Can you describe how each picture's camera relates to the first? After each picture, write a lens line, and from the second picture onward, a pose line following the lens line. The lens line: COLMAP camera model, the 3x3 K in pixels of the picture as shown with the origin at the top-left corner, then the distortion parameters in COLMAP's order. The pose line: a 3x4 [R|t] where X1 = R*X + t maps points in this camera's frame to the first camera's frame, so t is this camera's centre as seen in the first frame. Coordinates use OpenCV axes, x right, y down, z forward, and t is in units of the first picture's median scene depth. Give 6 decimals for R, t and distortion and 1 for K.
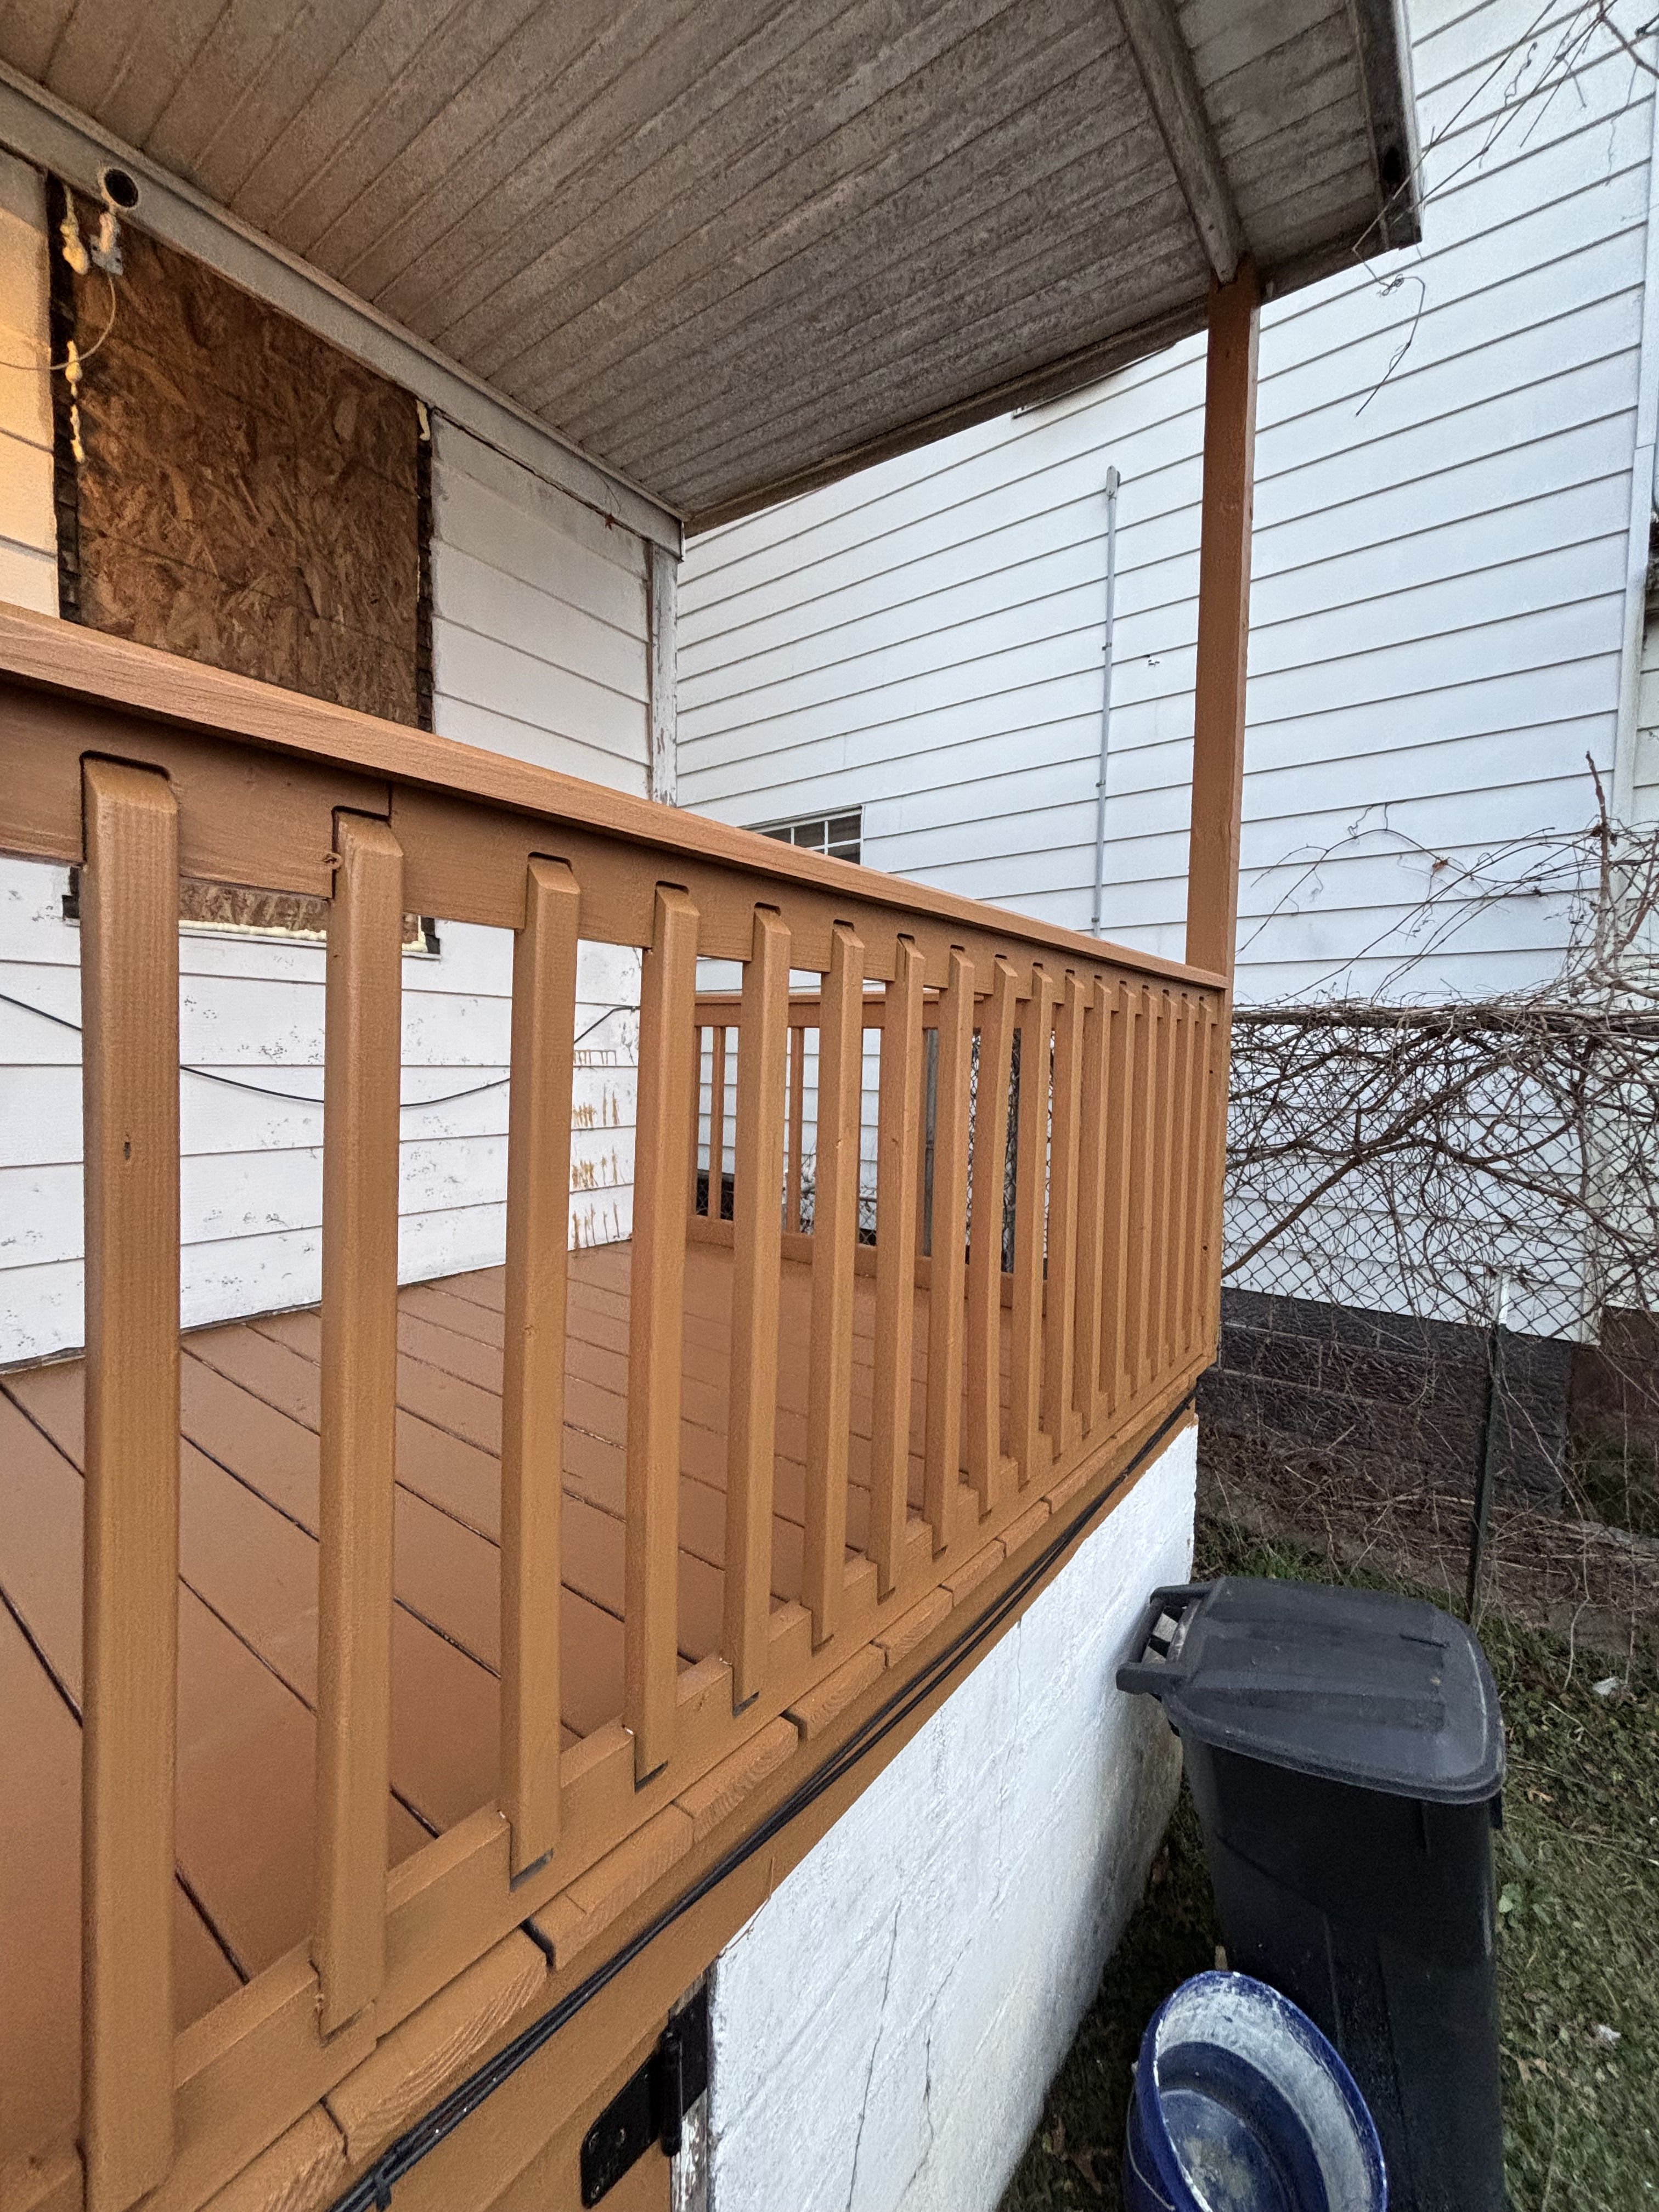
lens RADIAL K [[892.3, 0, 832.6], [0, 892.3, 1113.1], [0, 0, 1]] dist [-0.002282, -0.000076]
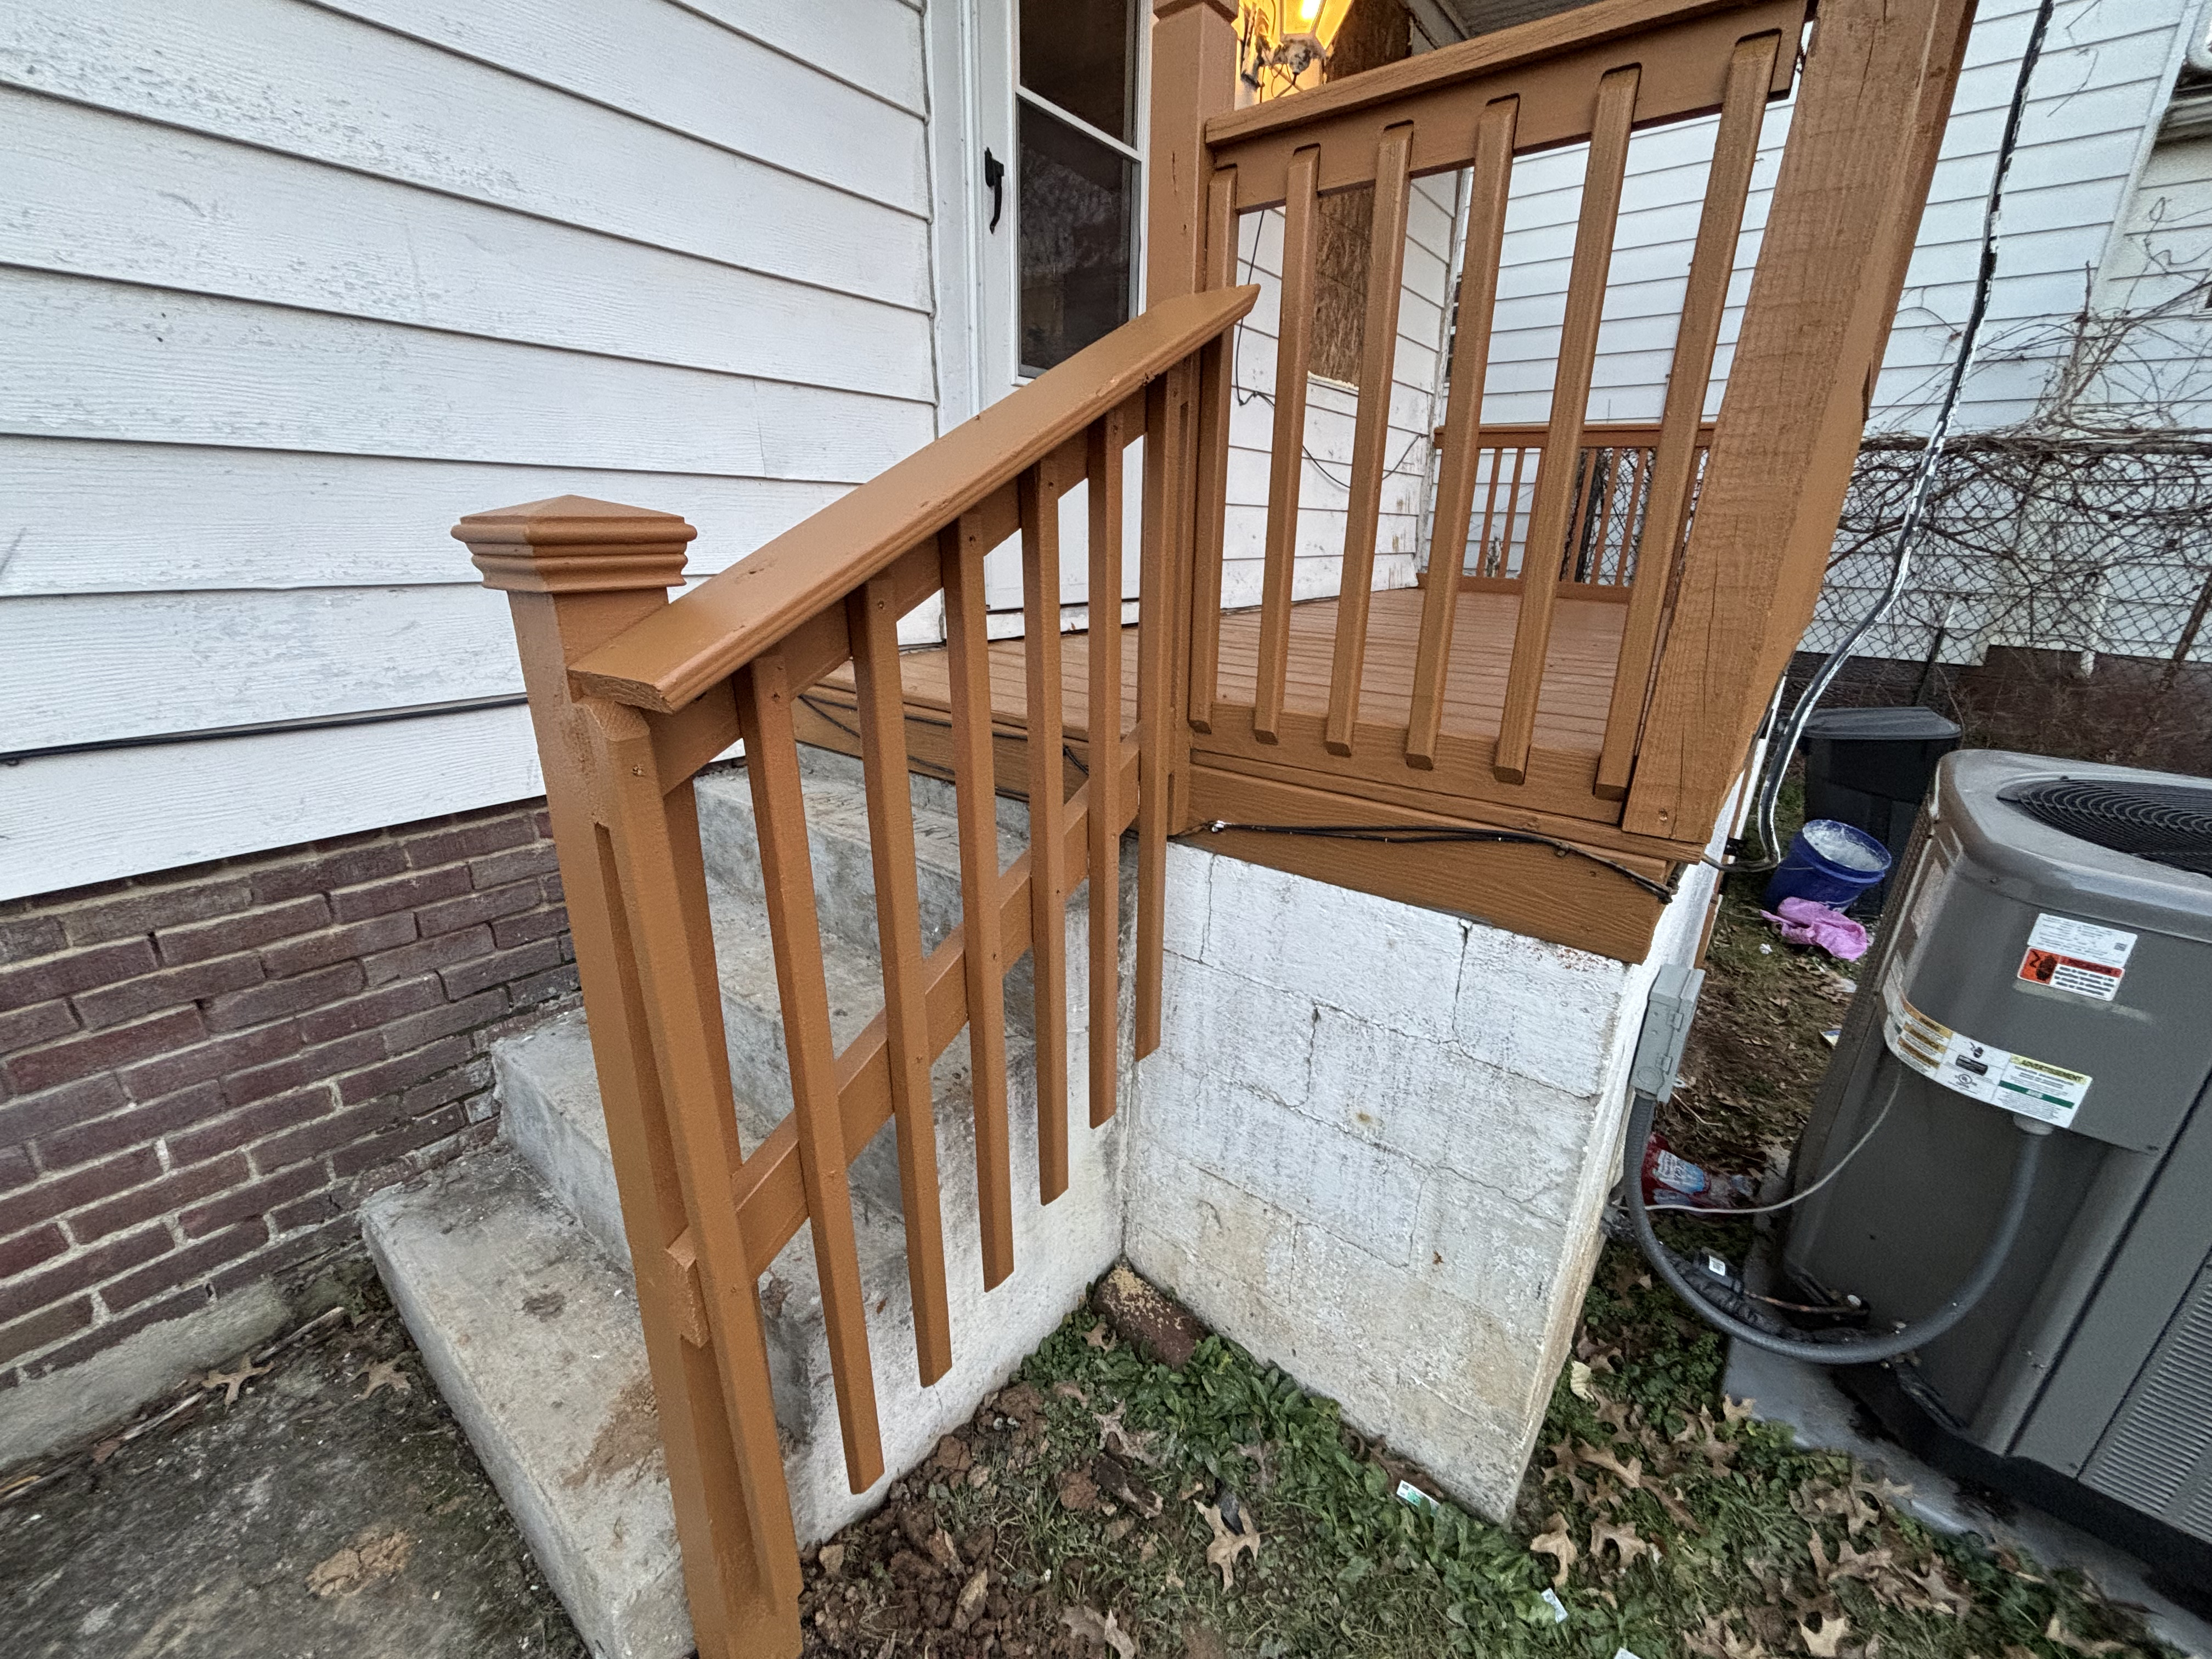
lens RADIAL K [[892.3, 0, 1114.4], [0, 892.3, 828.7], [0, 0, 1]] dist [-0.002282, -0.000076]
pose [[0.999691, 0.015446, -0.019459, -0.830461], [-0.009754, 0.964367, 0.264387, 0.160668], [0.022849, -0.264115, 0.964220, -0.819861]]
